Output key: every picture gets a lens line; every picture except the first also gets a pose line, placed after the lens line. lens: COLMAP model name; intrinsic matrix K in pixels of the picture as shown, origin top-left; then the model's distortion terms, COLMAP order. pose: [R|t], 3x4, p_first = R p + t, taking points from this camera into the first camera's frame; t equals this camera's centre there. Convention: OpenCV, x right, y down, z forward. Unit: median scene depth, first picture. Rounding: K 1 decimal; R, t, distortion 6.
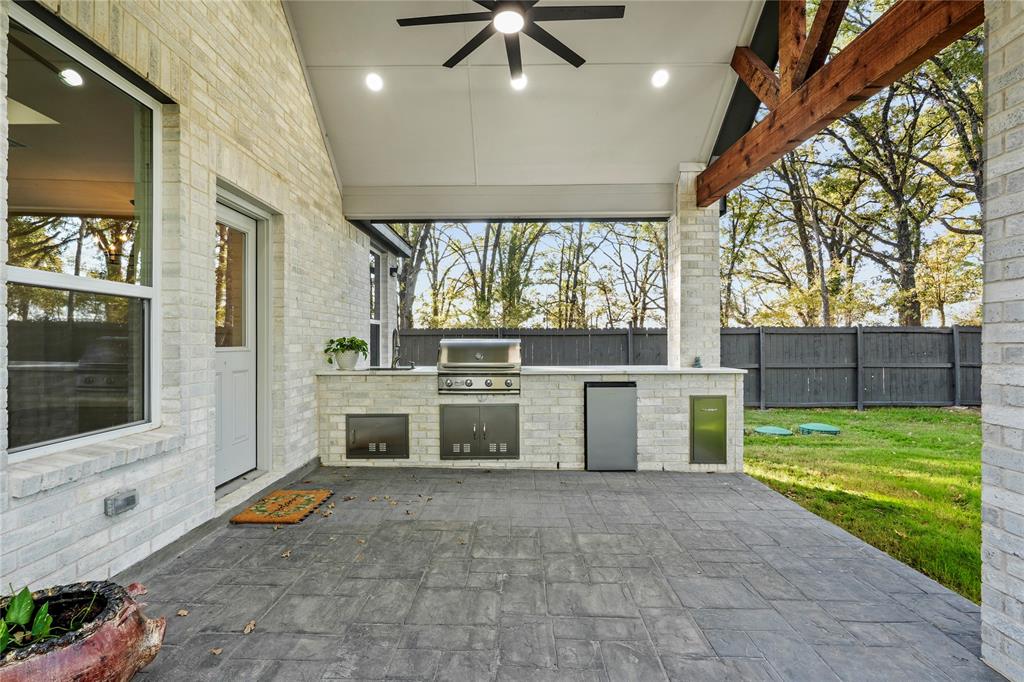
lens RADIAL K [[470.5, 0, 511.5], [0, 470.5, 340.5], [0, 0, 1]] dist [0.001927, 0.001044]
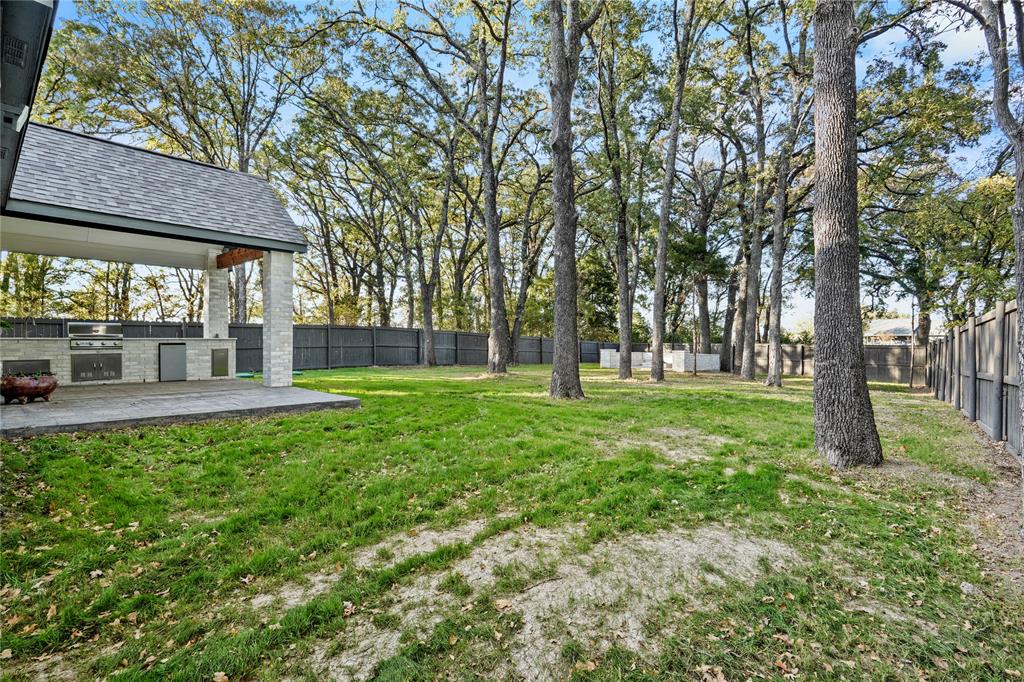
lens RADIAL K [[470.5, 0, 511.0], [0, 470.5, 342.9], [0, 0, 1]] dist [0.001927, 0.001044]
pose [[0.660210, -0.000426, 0.751081, -0.427165], [-0.003668, 0.999986, 0.003791, 0.071702], [-0.751072, -0.005258, 0.660199, -1.764449]]
